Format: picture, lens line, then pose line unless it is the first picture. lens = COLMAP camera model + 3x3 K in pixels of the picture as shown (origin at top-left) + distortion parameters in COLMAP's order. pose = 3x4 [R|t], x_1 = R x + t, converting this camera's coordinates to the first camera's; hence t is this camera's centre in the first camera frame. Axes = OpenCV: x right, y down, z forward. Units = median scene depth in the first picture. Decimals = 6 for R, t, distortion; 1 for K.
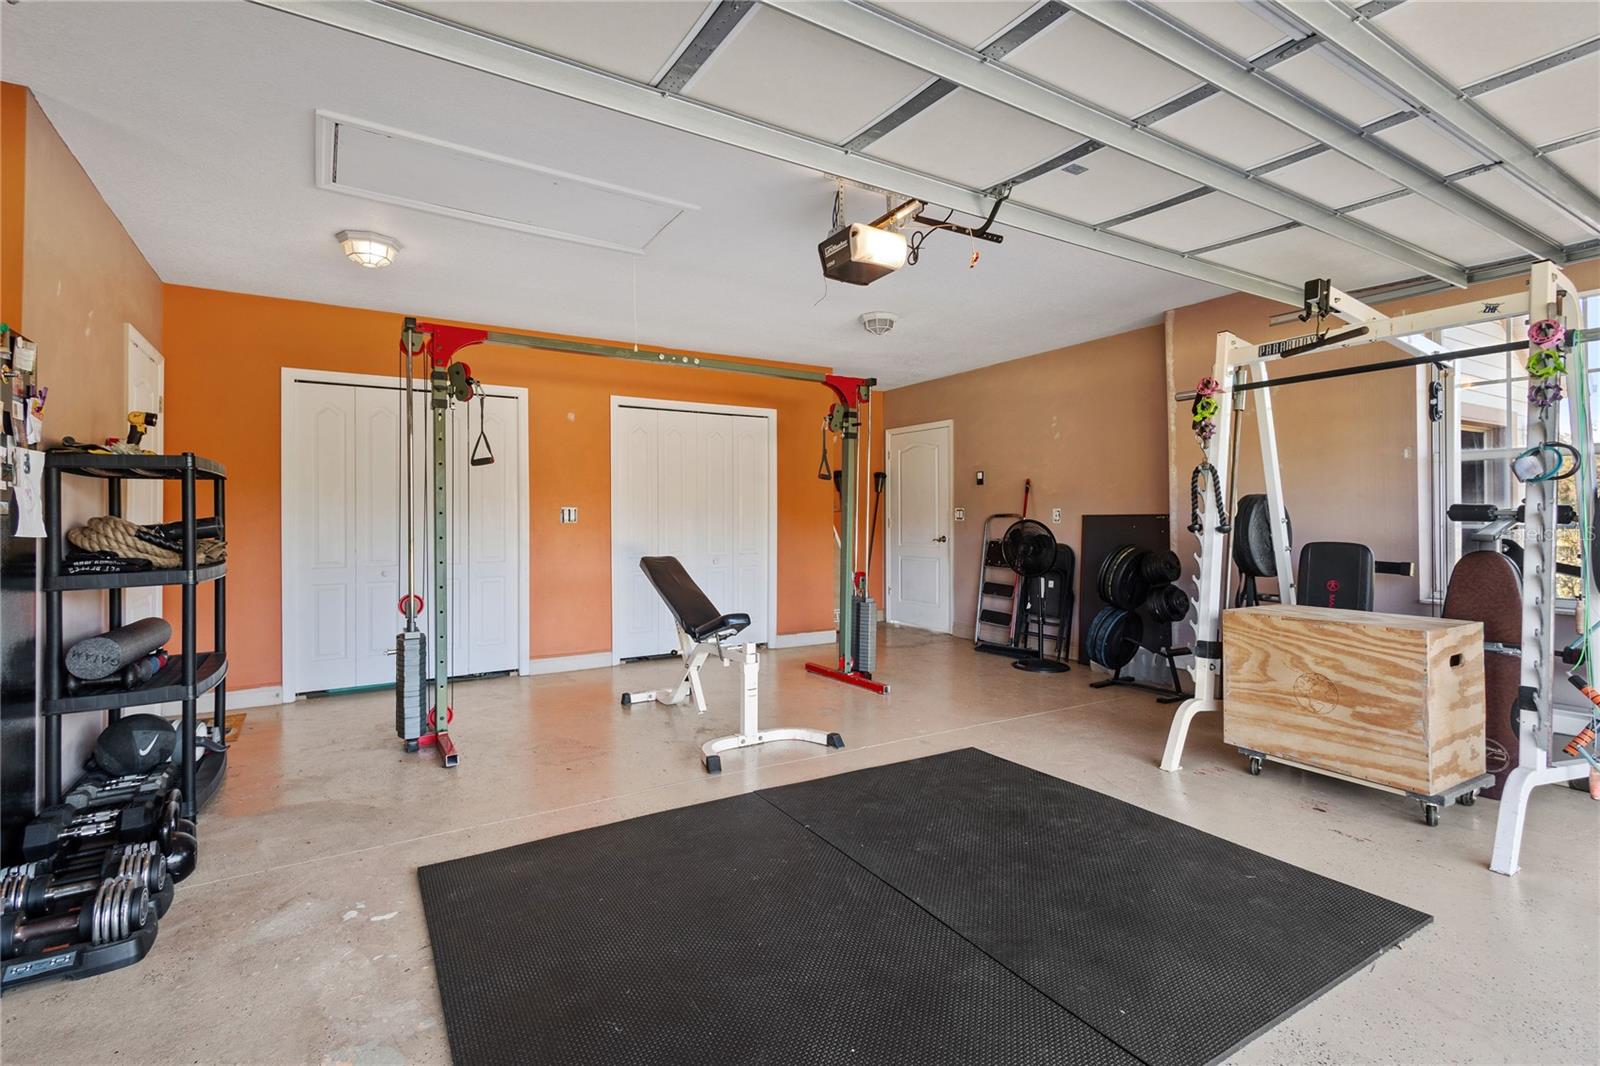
lens RADIAL K [[738.4, 0, 805.2], [0, 738.4, 519.5], [0, 0, 1]] dist [0.011693, -0.002498]
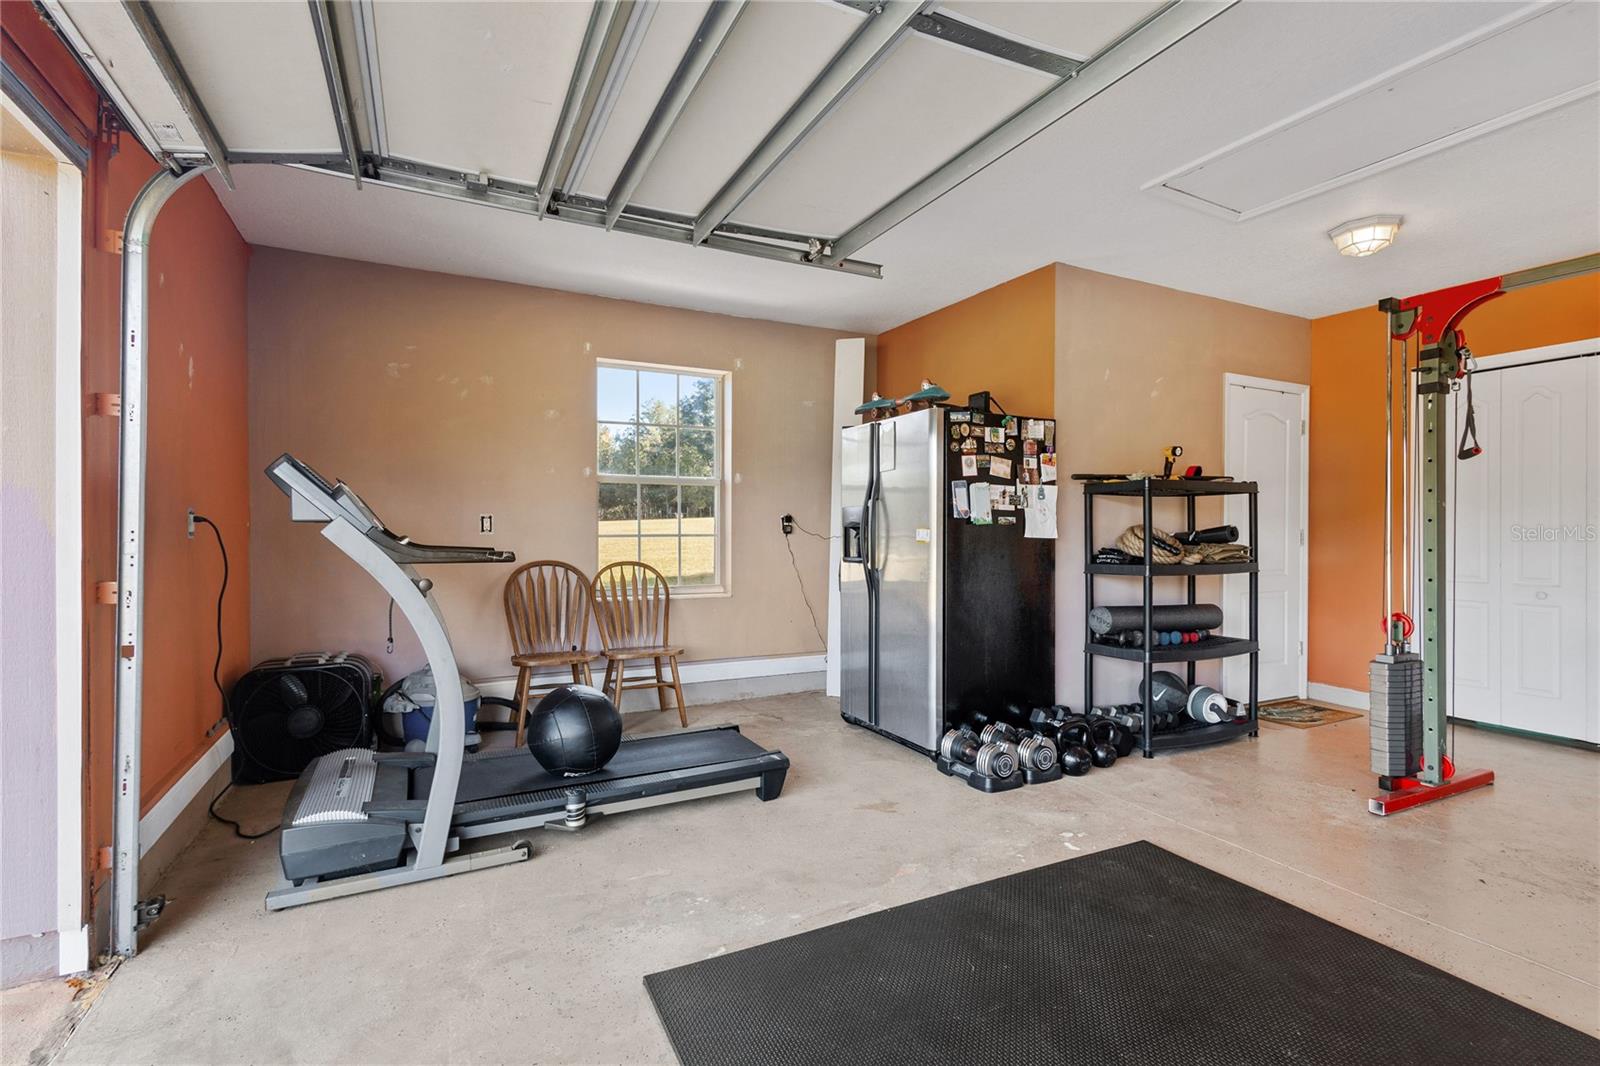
lens RADIAL K [[738.4, 0, 808.1], [0, 738.4, 532.8], [0, 0, 1]] dist [0.011693, -0.002498]
pose [[-0.099706, 0.005587, -0.995001, 0.573710], [0.000621, 0.999984, 0.005553, 0.002258], [0.995017, -0.000065, -0.099708, 0.555049]]
